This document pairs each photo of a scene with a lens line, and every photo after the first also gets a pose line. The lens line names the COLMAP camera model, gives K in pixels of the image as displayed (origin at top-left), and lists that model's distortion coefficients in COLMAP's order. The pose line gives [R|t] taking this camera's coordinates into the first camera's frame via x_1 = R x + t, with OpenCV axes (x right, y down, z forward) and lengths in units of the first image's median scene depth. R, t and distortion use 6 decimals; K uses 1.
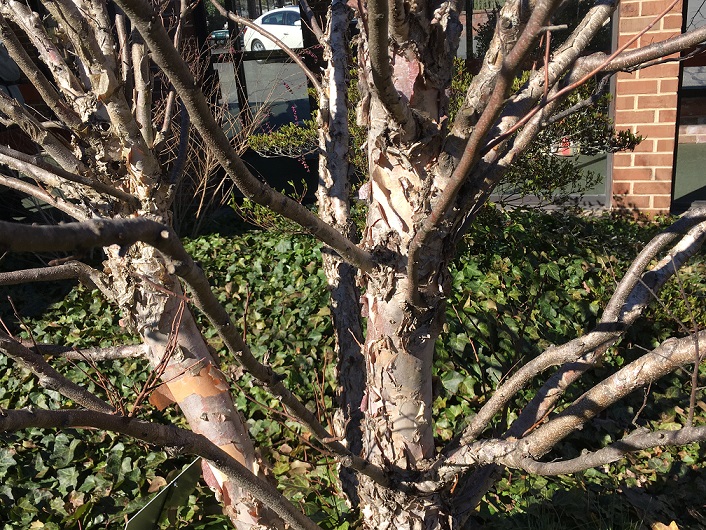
lens RADIAL K [[710.8, 0, 352.5], [0, 710.8, 261.8], [0, 0, 1]] dist [0.016379, 0.000000]
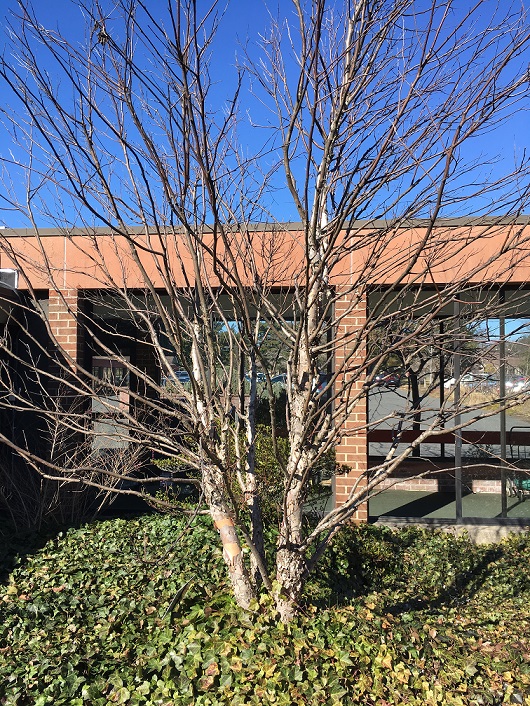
lens RADIAL K [[595.7, 0, 266.7], [0, 595.7, 353.2], [0, 0, 1]] dist [0.002648, 0.001285]
pose [[0.967593, 0.097677, 0.232858, -0.541642], [0.001090, 0.920532, -0.390665, 0.379420], [-0.252512, 0.378258, 0.890594, -1.228988]]
